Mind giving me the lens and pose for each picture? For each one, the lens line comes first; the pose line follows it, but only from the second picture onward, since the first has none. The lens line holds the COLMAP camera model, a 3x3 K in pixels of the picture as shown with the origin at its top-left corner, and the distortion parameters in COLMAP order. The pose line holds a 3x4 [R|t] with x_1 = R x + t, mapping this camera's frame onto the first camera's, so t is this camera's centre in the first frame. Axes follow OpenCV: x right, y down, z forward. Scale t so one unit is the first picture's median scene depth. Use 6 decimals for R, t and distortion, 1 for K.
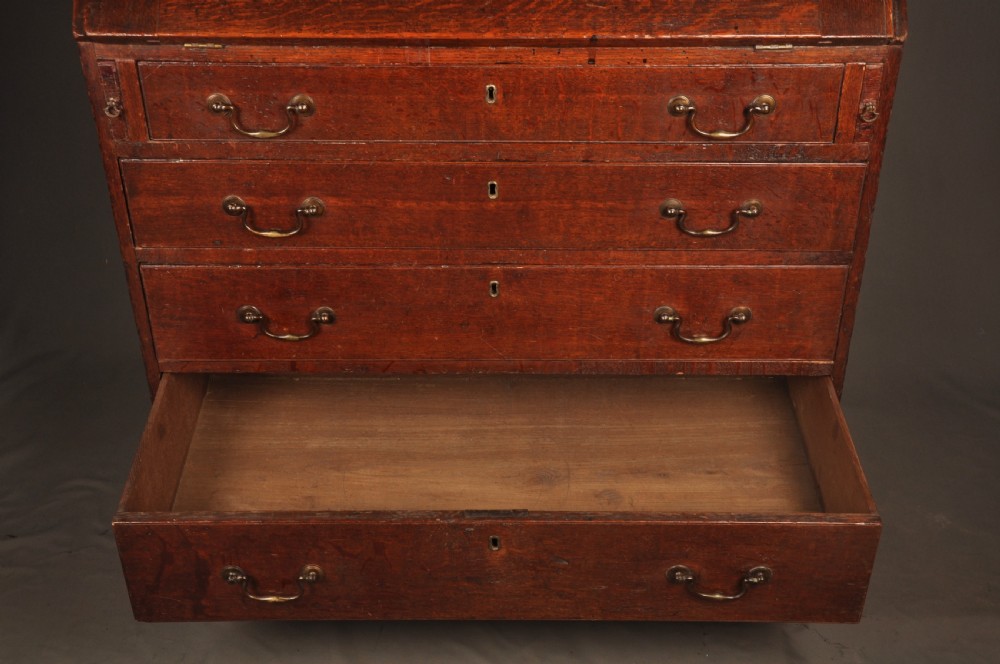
lens RADIAL K [[1268.7, 0, 497.7], [0, 1268.7, 328.1], [0, 0, 1]] dist [0.121065, 0.000000]
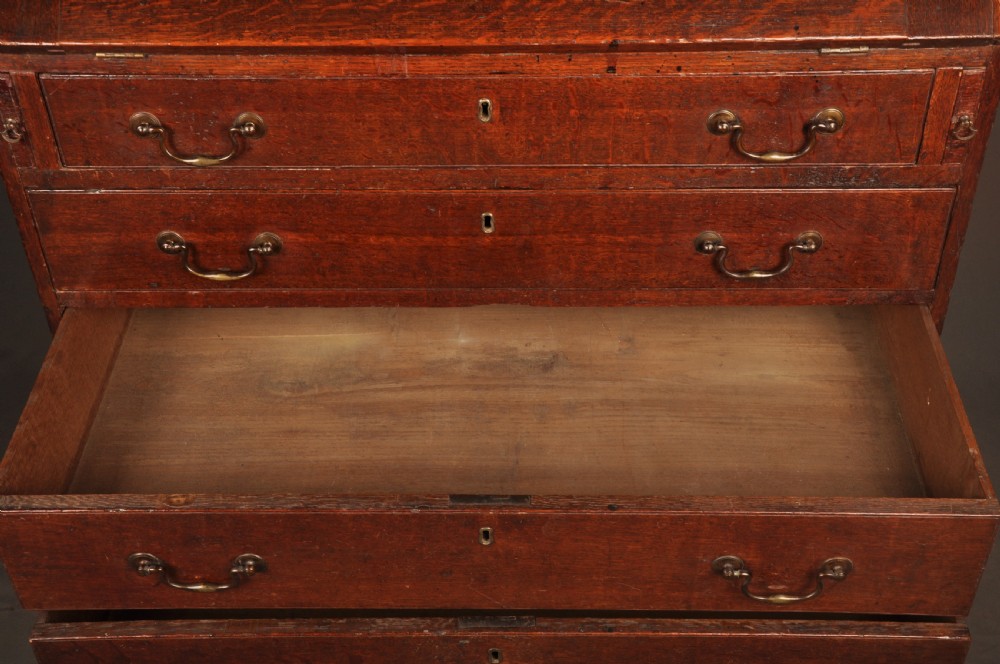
lens RADIAL K [[1268.7, 0, 487.1], [0, 1268.7, 323.5], [0, 0, 1]] dist [0.121065, 0.000000]
pose [[0.999872, -0.007155, -0.014300, 0.006656], [0.008340, 0.996380, 0.084601, -0.116250], [0.013643, -0.084709, 0.996312, 0.191780]]
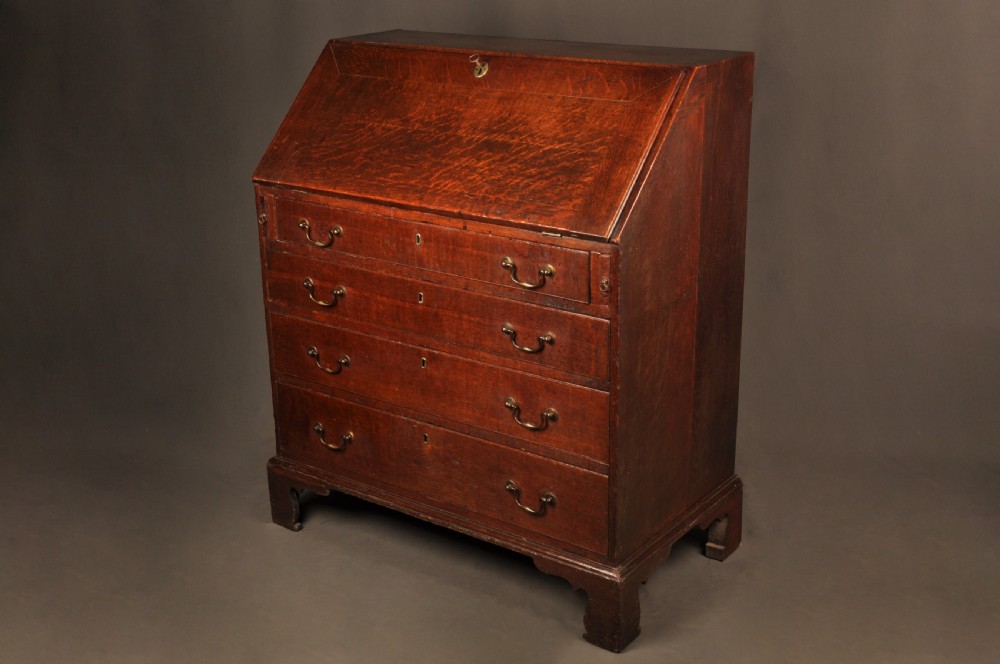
lens RADIAL K [[1268.7, 0, 495.8], [0, 1268.7, 335.2], [0, 0, 1]] dist [0.121065, 0.000000]
pose [[0.810870, 0.183512, -0.555710, 1.042881], [-0.311037, 0.939486, -0.143607, 0.151102], [0.495728, 0.289292, 0.818880, -0.315916]]
